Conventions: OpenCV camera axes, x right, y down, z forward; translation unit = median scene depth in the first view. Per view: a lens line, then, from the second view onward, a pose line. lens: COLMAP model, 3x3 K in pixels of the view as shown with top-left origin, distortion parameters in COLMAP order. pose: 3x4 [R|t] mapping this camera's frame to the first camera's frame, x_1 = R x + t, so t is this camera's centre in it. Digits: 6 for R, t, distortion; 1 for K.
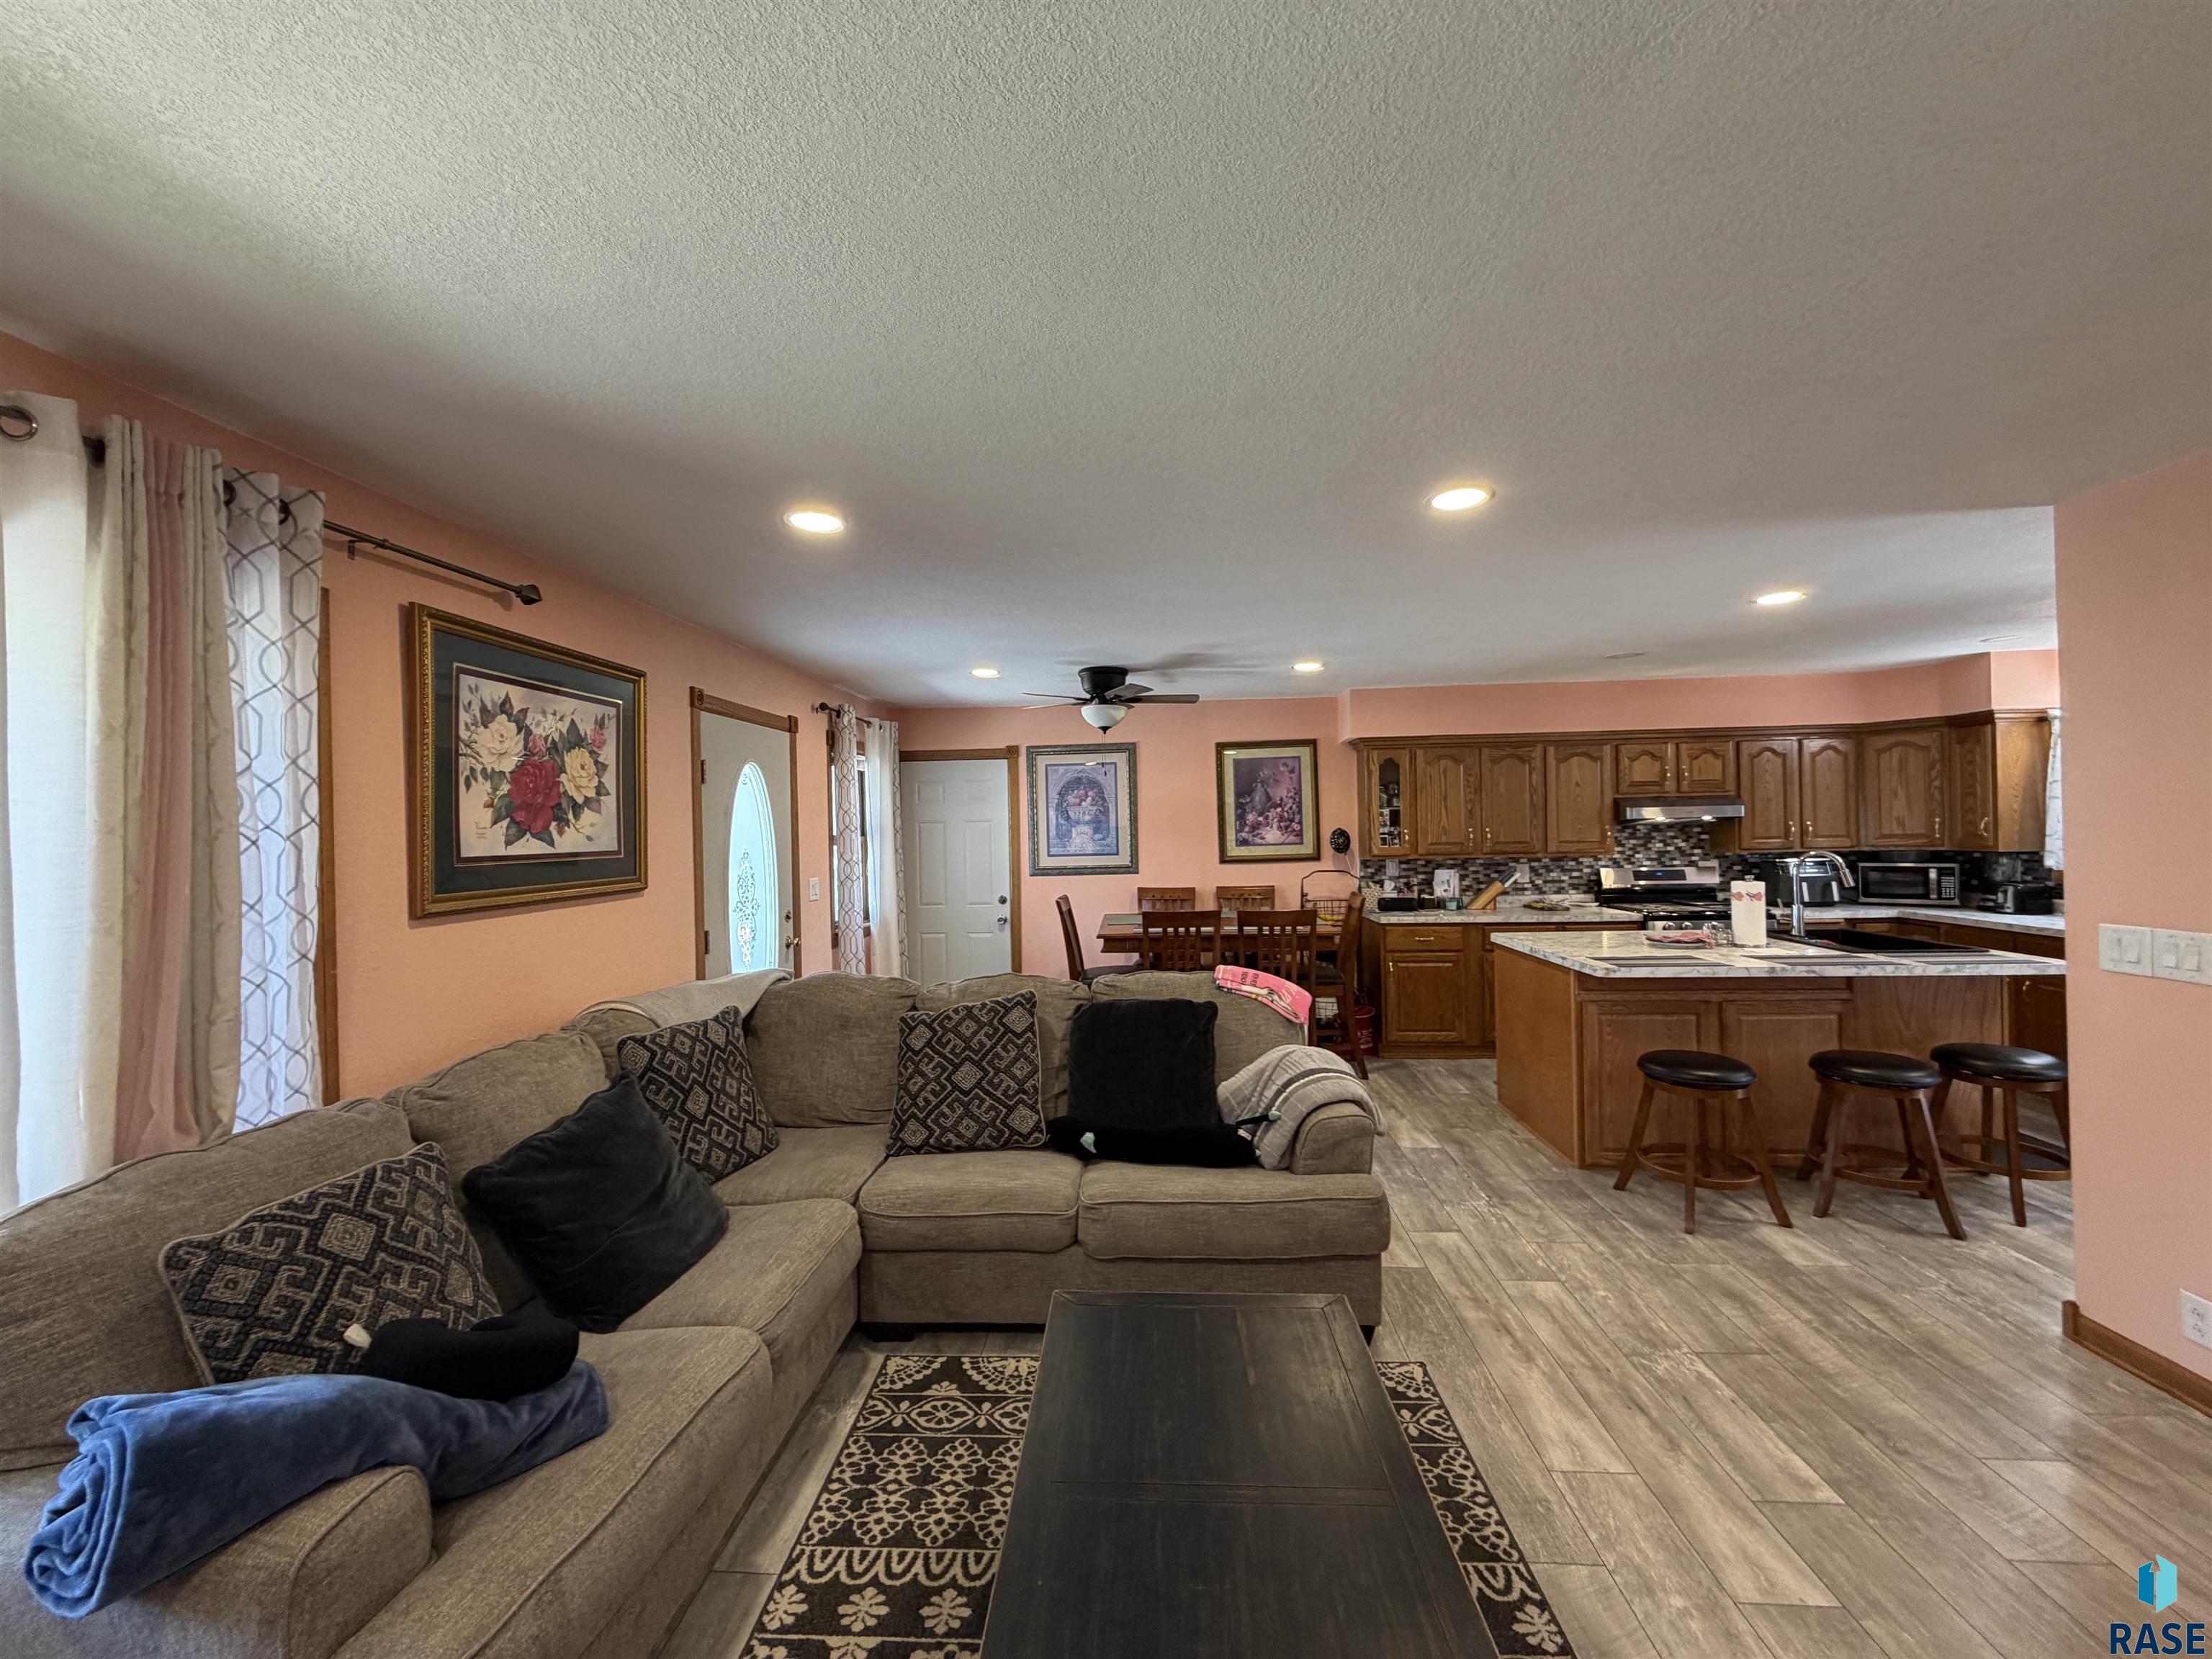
lens RADIAL K [[878.6, 0, 1095.3], [0, 878.6, 829.5], [0, 0, 1]] dist [-0.001483, -0.000187]
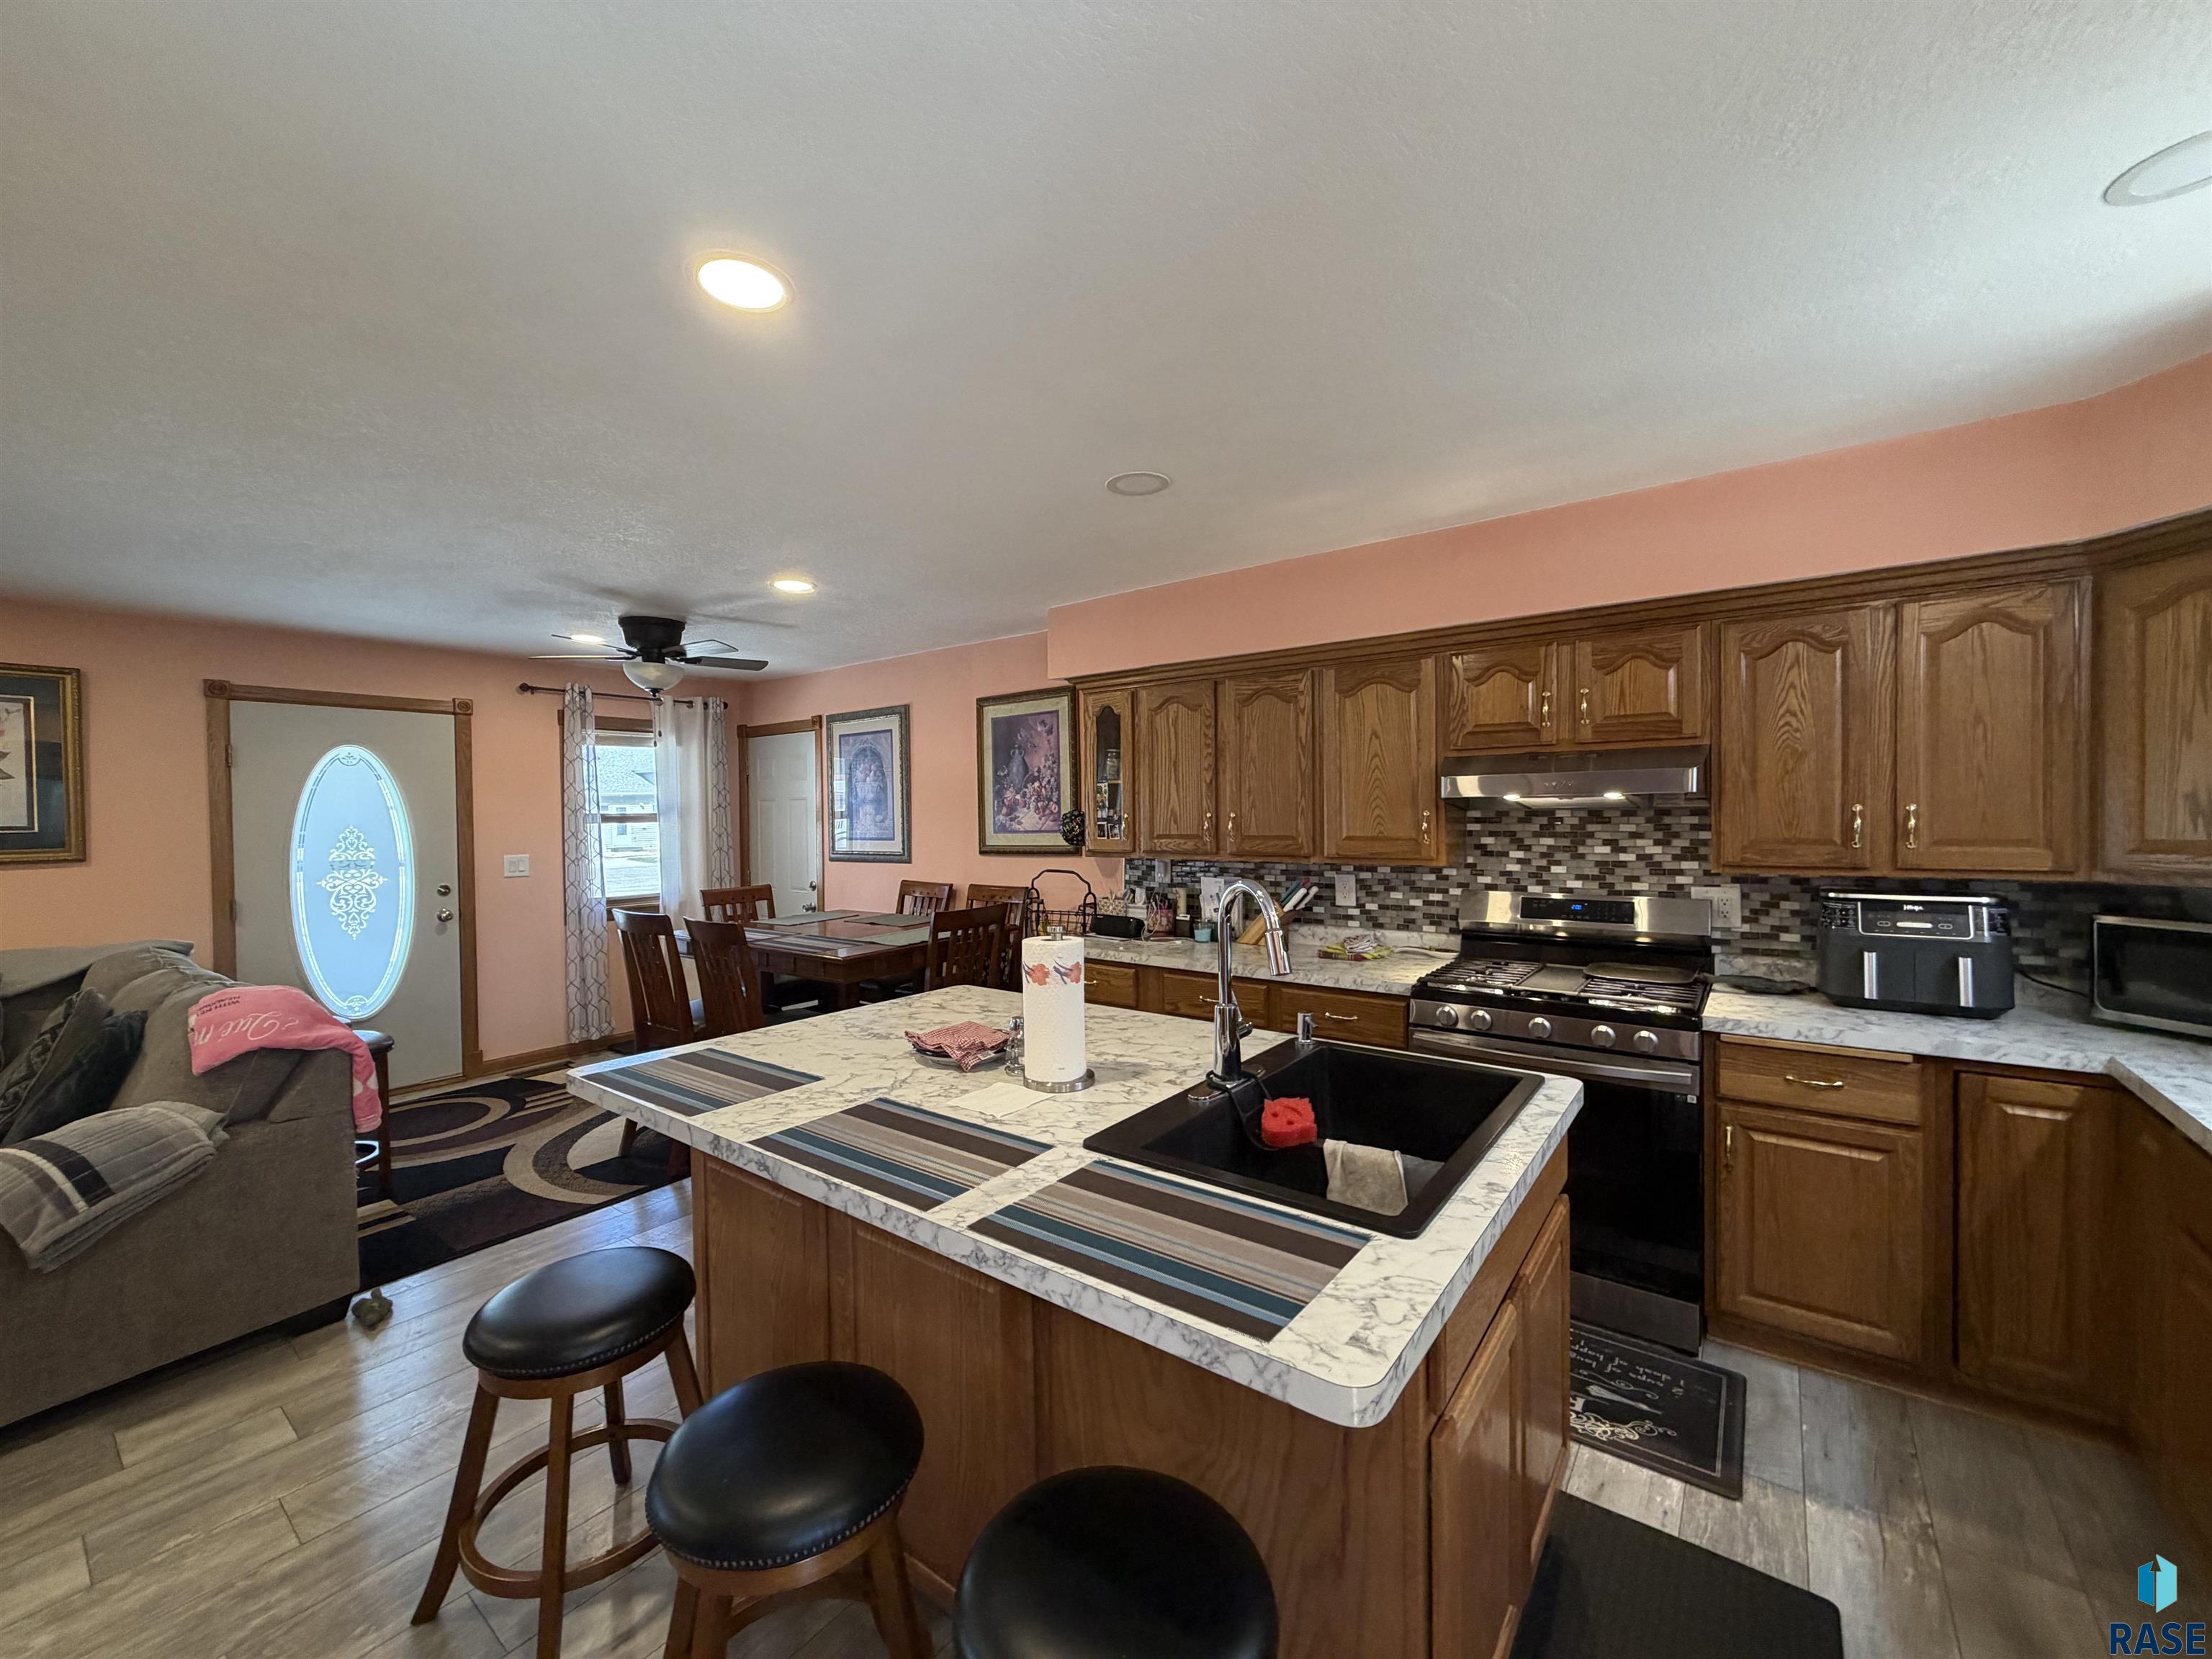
lens RADIAL K [[878.6, 0, 1095.3], [0, 878.6, 829.5], [0, 0, 1]] dist [-0.001483, -0.000187]
pose [[0.837788, 0.020333, -0.545617, 0.733764], [-0.004851, 0.999544, 0.029801, -0.008005], [0.545975, -0.022320, 0.837504, 0.461594]]
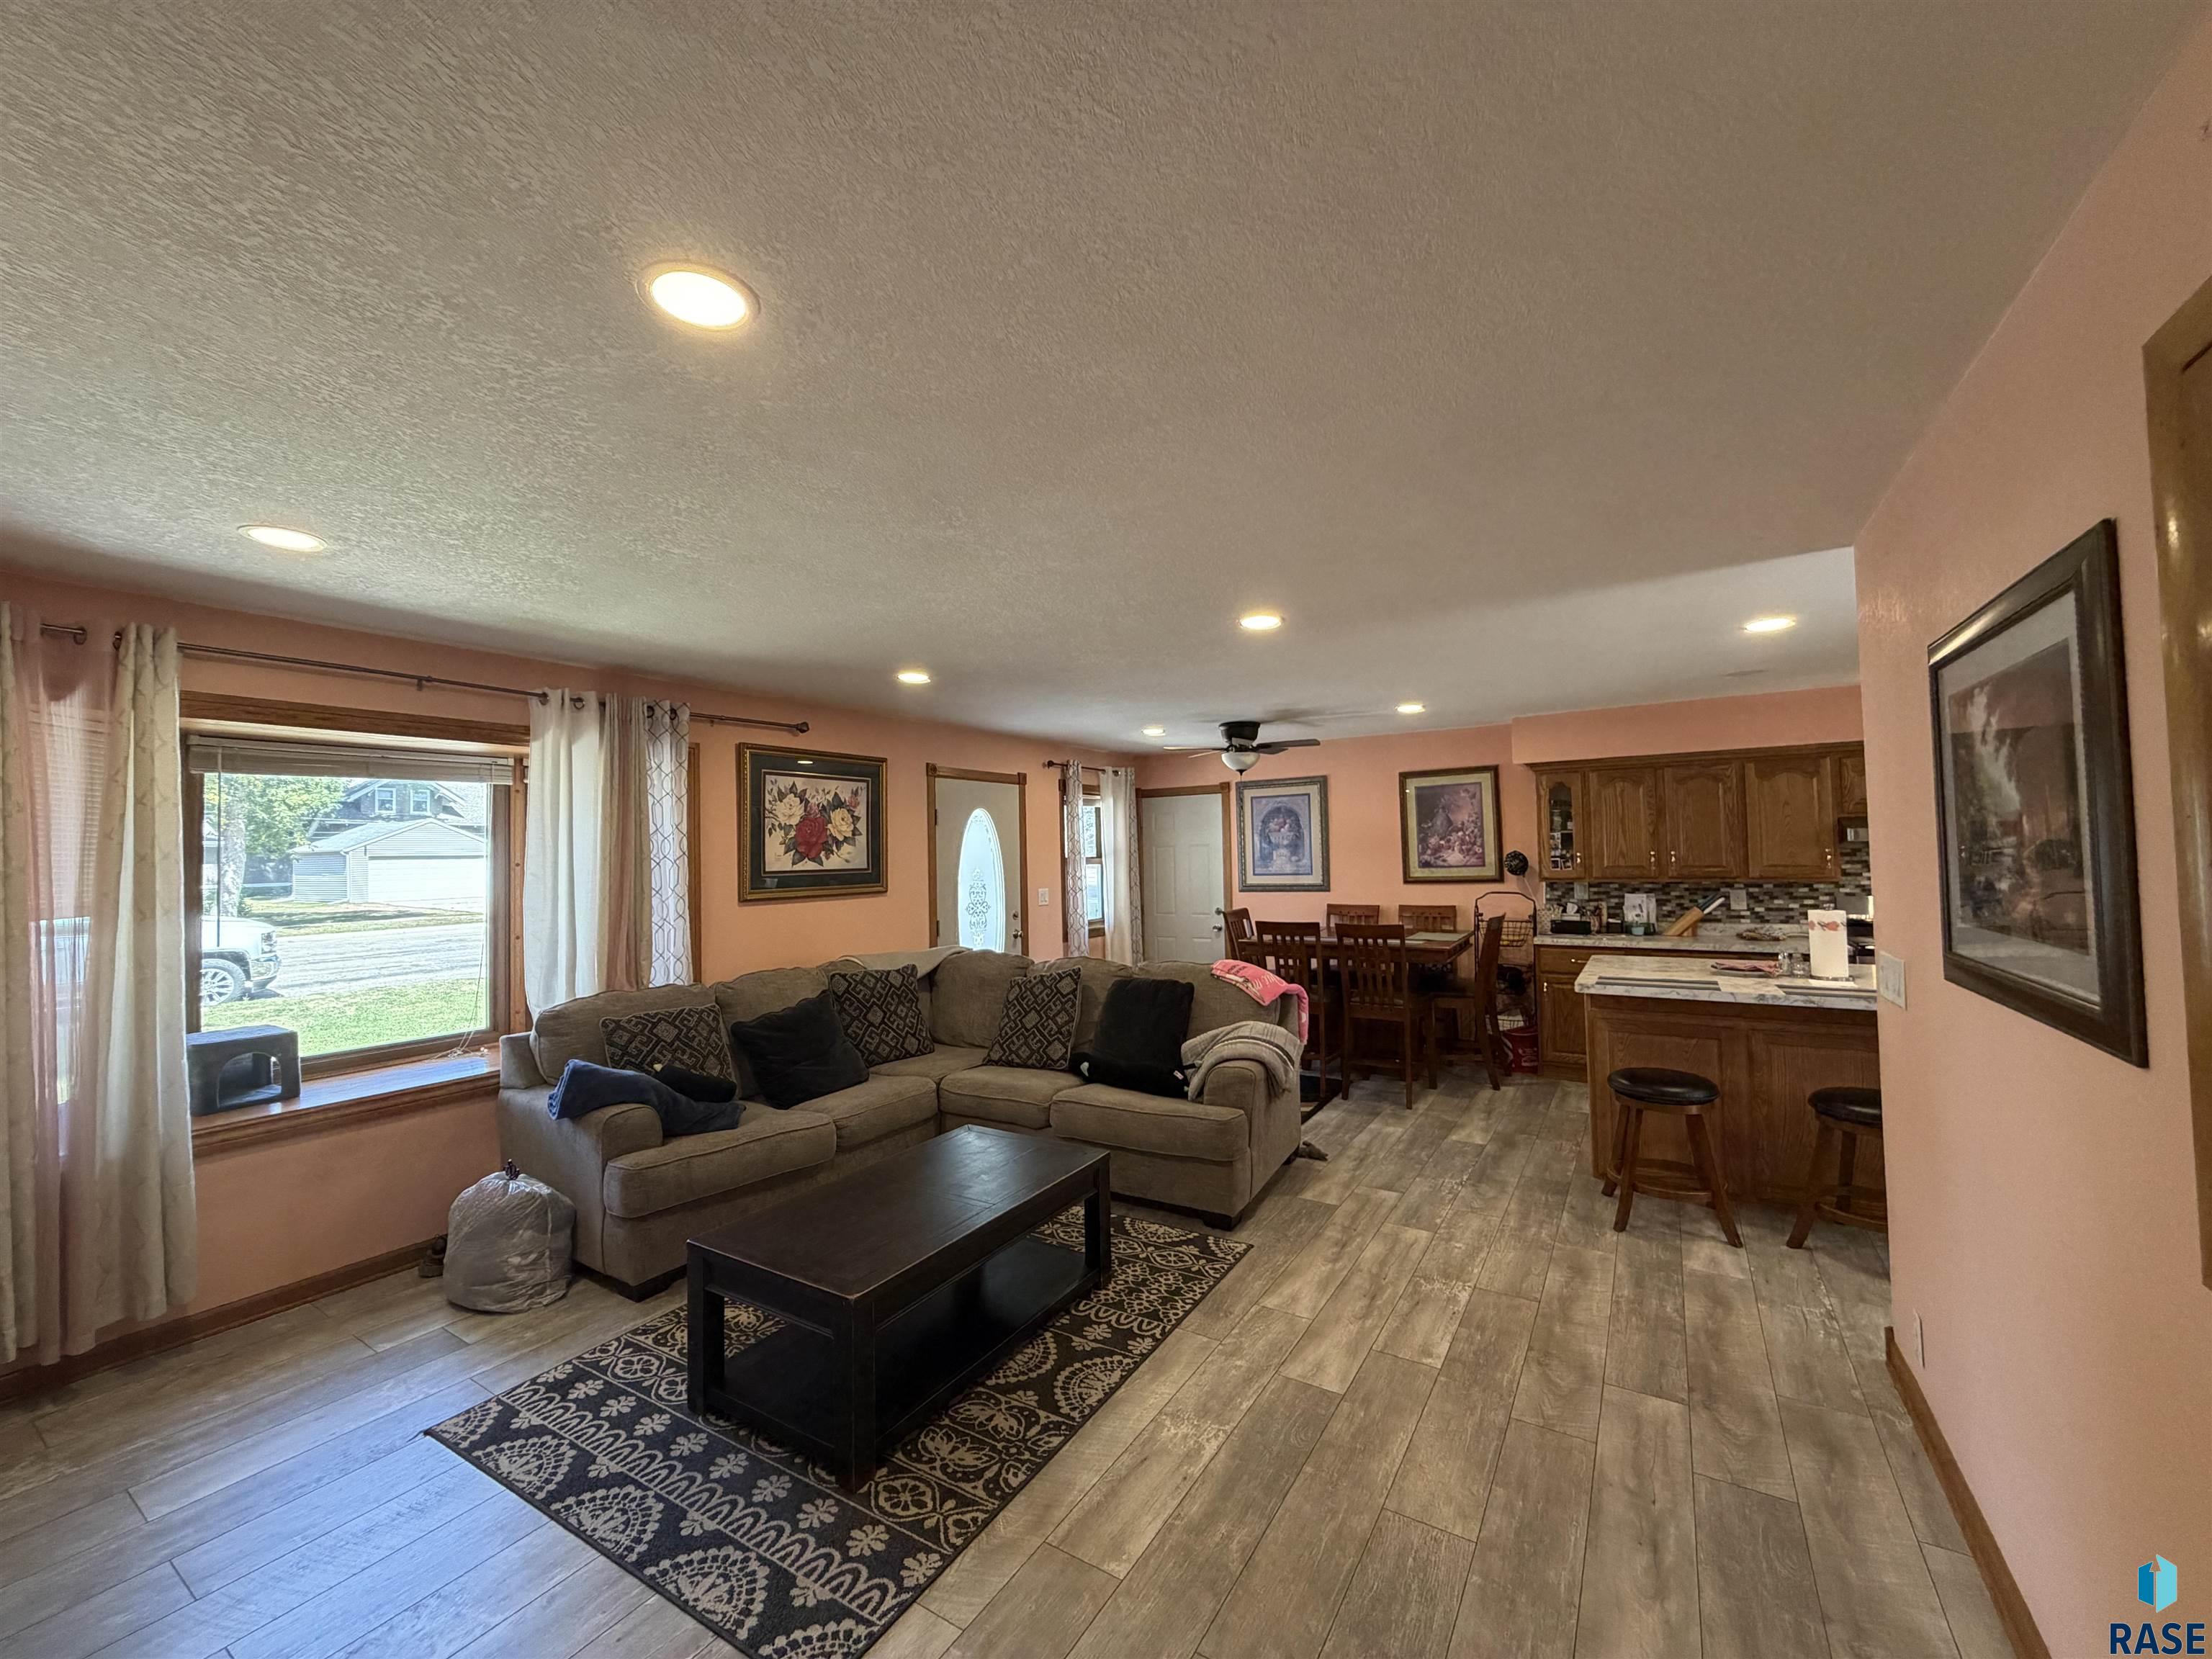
lens RADIAL K [[878.6, 0, 1095.3], [0, 878.6, 829.5], [0, 0, 1]] dist [-0.001483, -0.000187]
pose [[0.879984, -0.012655, -0.474835, 0.364366], [0.003090, 0.999776, -0.020918, -0.007506], [0.474994, 0.016940, 0.879826, -0.151869]]
